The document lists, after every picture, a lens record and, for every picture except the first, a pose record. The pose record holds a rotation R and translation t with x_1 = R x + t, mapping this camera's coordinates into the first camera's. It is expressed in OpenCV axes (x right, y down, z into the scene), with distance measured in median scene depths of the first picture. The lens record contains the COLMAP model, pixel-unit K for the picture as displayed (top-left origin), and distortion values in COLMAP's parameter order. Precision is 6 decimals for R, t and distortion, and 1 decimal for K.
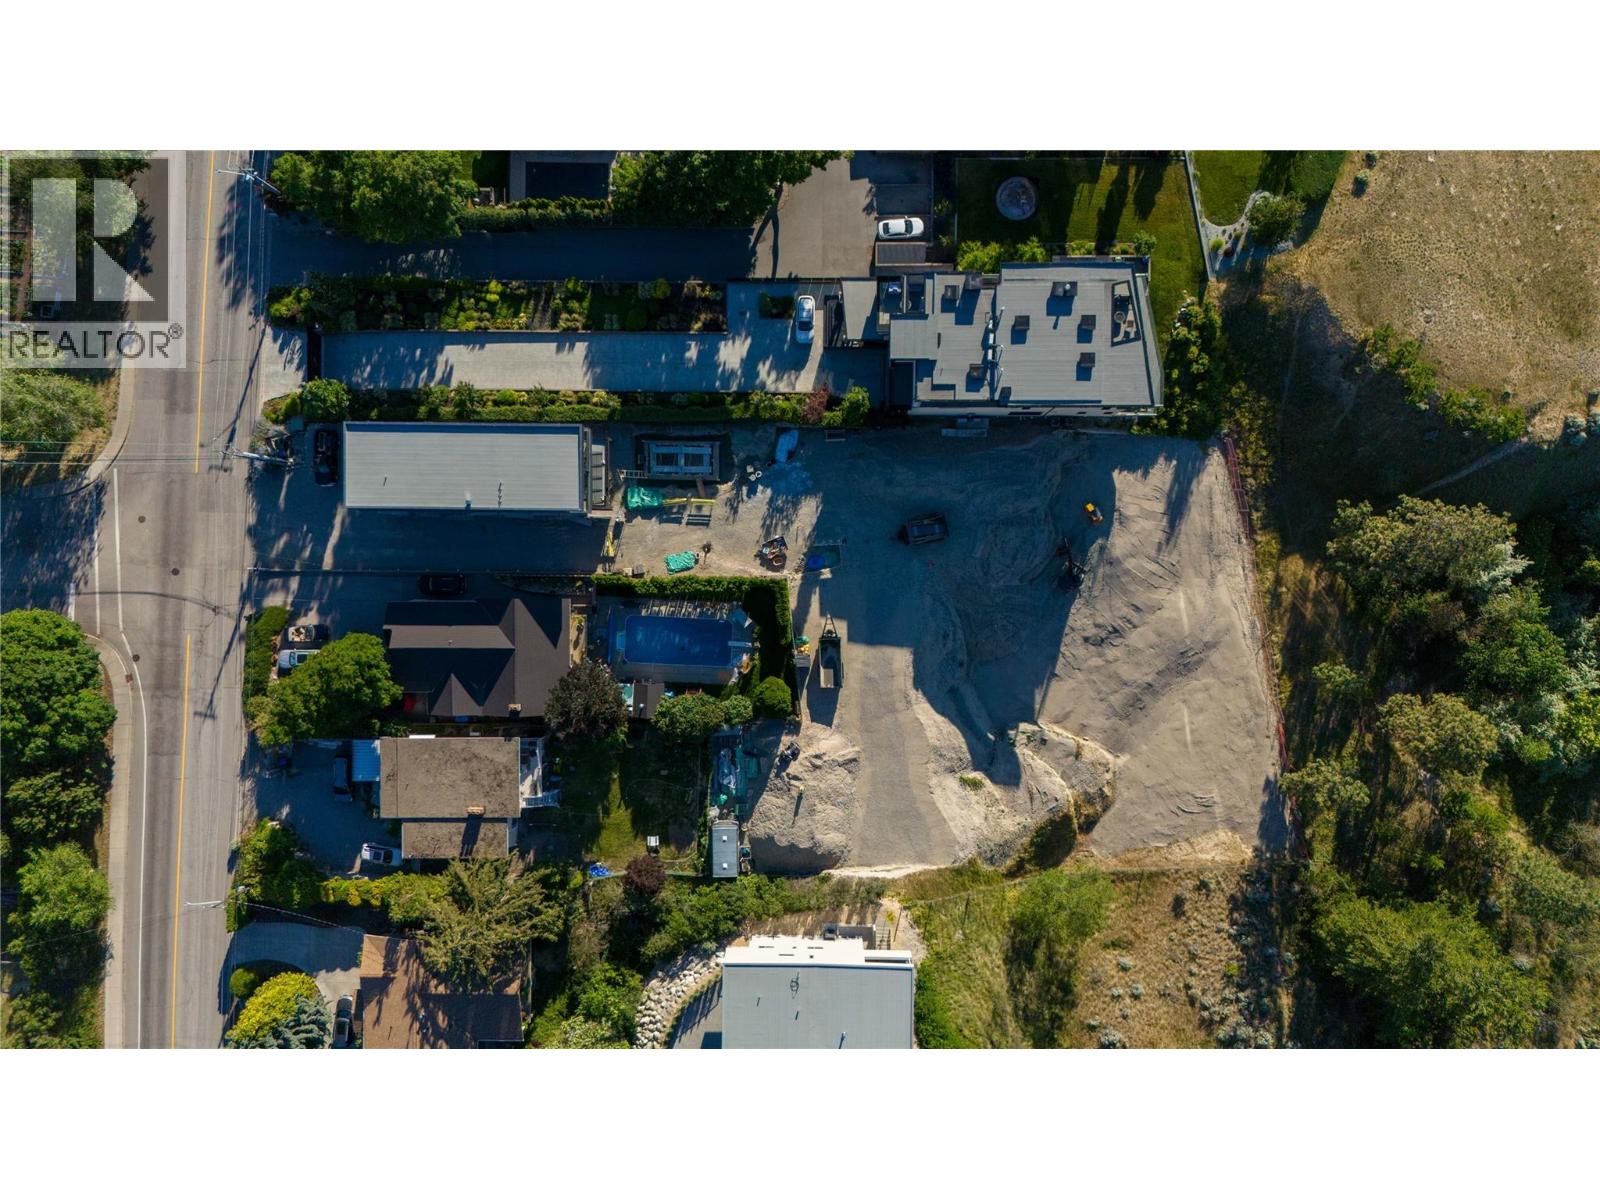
lens RADIAL K [[1173.8, 0, 800.0], [0, 1173.8, 600.0], [0, 0, 1]] dist [0.074292, -0.062742]
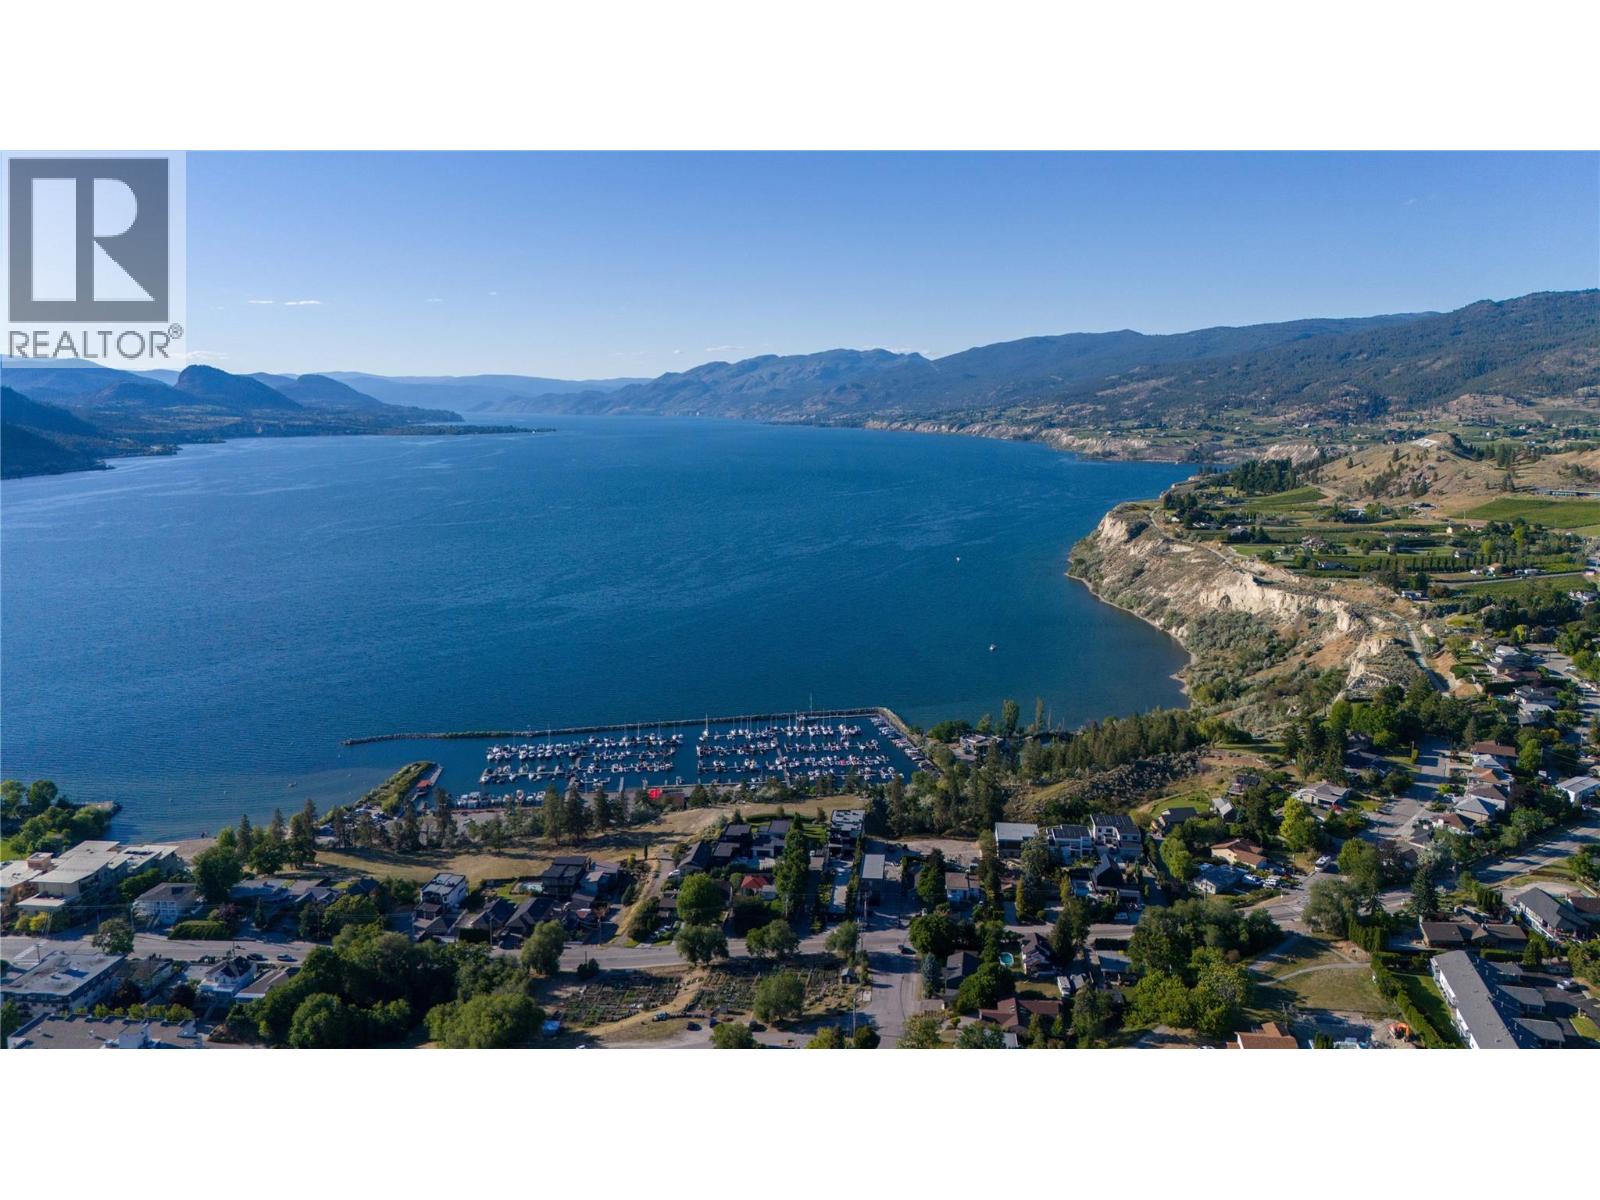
lens RADIAL K [[1173.8, 0, 800.0], [0, 1173.8, 600.0], [0, 0, 1]] dist [0.074292, -0.062742]
pose [[0.103462, -0.136830, 0.985177, -3.647420], [0.994465, -0.003992, -0.104992, 0.054111], [0.018299, 0.990586, 0.135660, -0.349244]]
